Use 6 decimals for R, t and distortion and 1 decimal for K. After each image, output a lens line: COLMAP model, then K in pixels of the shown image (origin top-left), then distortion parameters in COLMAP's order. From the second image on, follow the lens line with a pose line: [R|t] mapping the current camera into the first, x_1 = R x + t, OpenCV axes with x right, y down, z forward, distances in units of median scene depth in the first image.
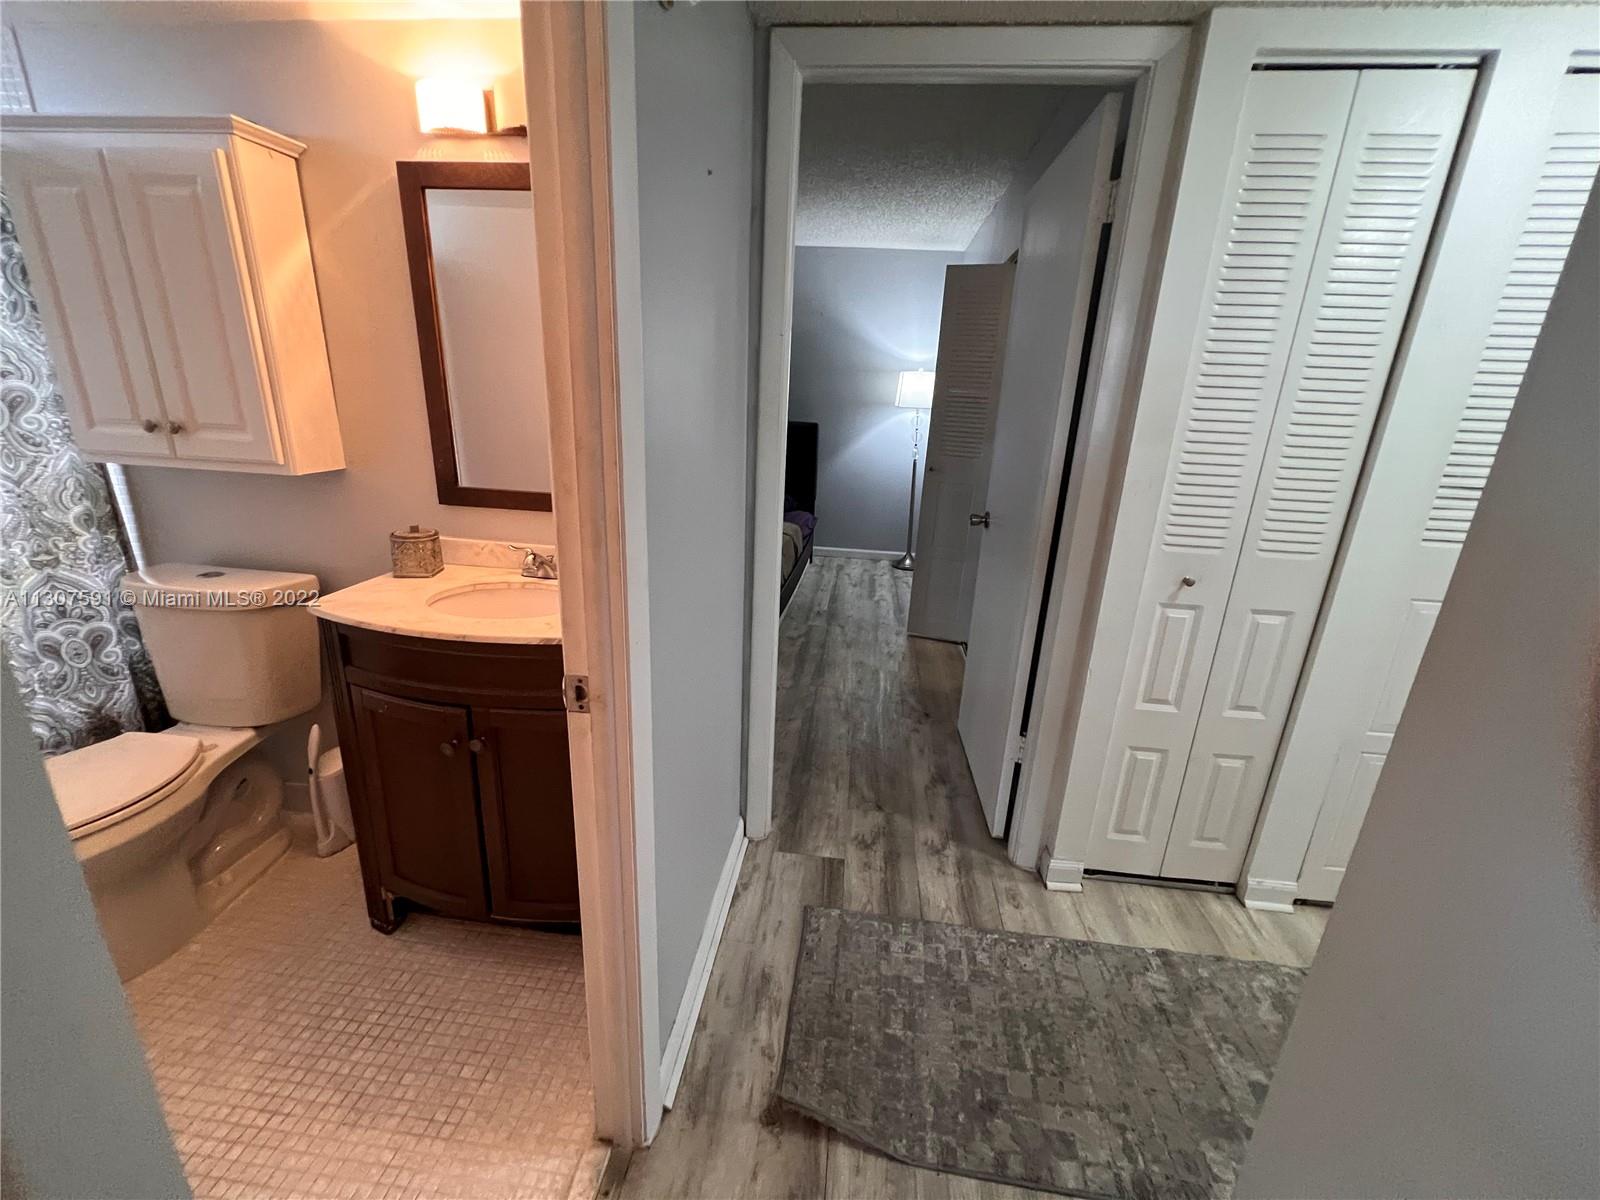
lens RADIAL K [[642.3, 0, 799.3], [0, 642.3, 596.6], [0, 0, 1]] dist [0.001764, 0.000735]
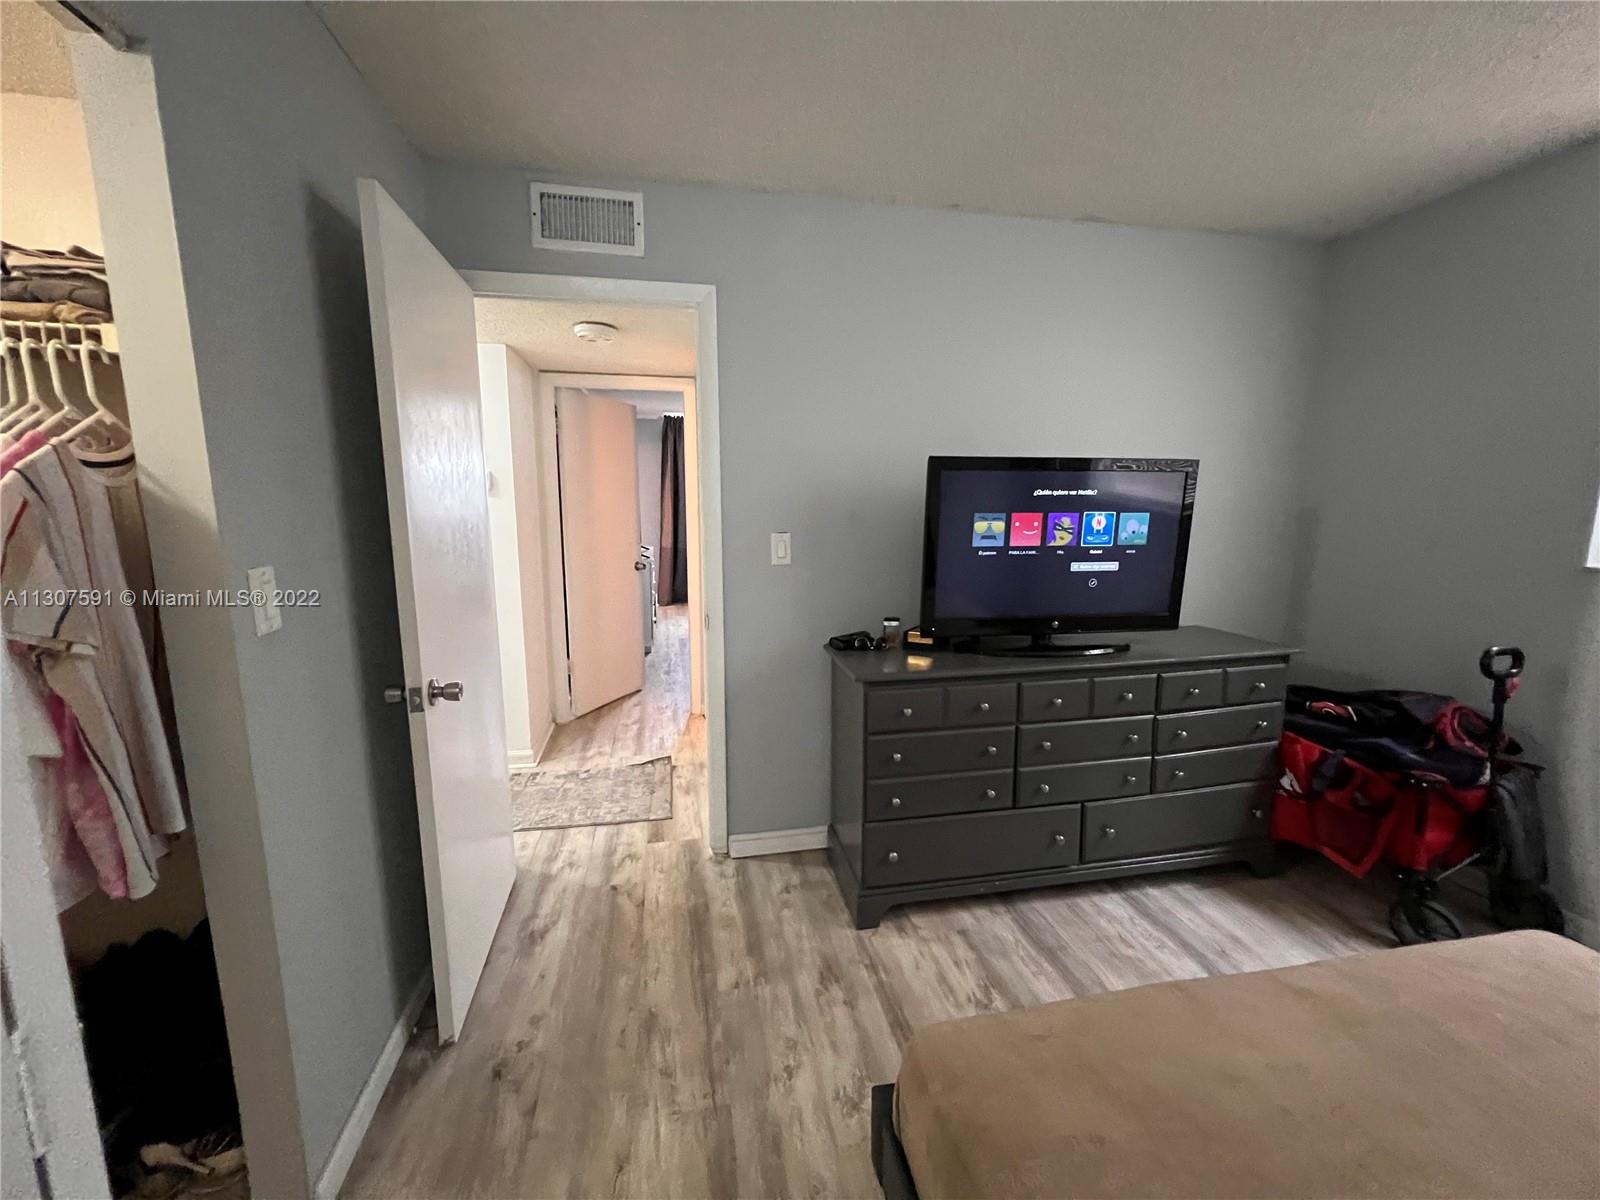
lens RADIAL K [[642.3, 0, 798.3], [0, 642.3, 602.7], [0, 0, 1]] dist [0.001764, 0.000735]
pose [[-0.951601, 0.005619, -0.307286, 0.169666], [-0.129935, 0.898728, 0.418814, -0.603946], [0.278520, 0.438471, -0.854500, 1.900134]]
